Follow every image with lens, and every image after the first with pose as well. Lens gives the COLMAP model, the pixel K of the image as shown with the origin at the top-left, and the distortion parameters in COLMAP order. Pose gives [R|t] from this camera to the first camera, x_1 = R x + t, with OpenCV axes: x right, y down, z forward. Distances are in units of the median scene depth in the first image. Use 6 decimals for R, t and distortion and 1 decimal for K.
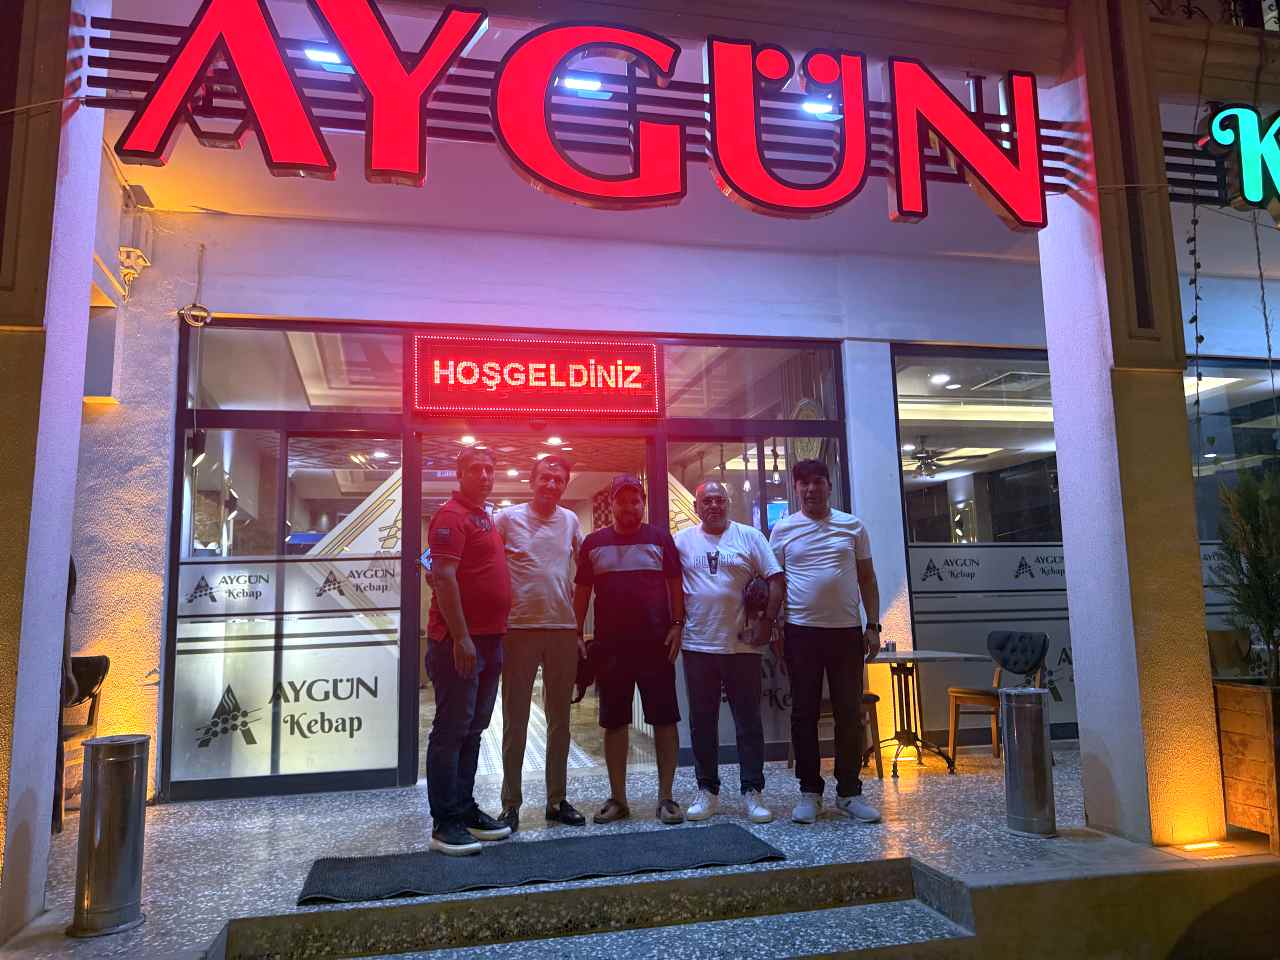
lens RADIAL K [[860.0, 0, 645.3], [0, 860.0, 482.3], [0, 0, 1]] dist [0.069387, -0.089891]
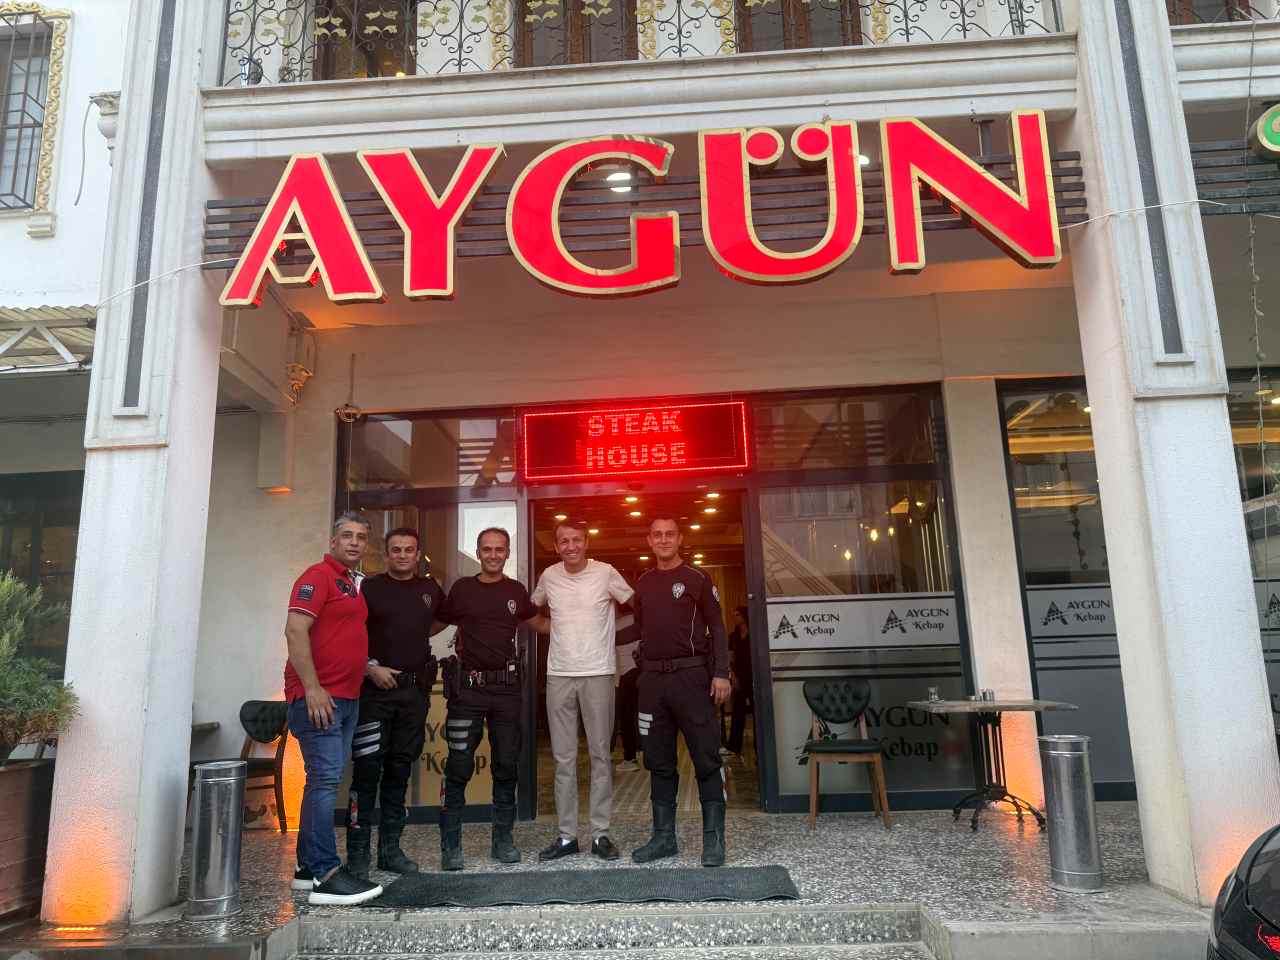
lens RADIAL K [[860.0, 0, 645.3], [0, 860.0, 482.3], [0, 0, 1]] dist [0.069387, -0.089891]
pose [[0.969683, -0.056901, -0.237650, 0.280008], [0.044851, 0.997433, -0.055812, -0.020674], [0.240215, 0.043461, 0.969746, -0.096390]]
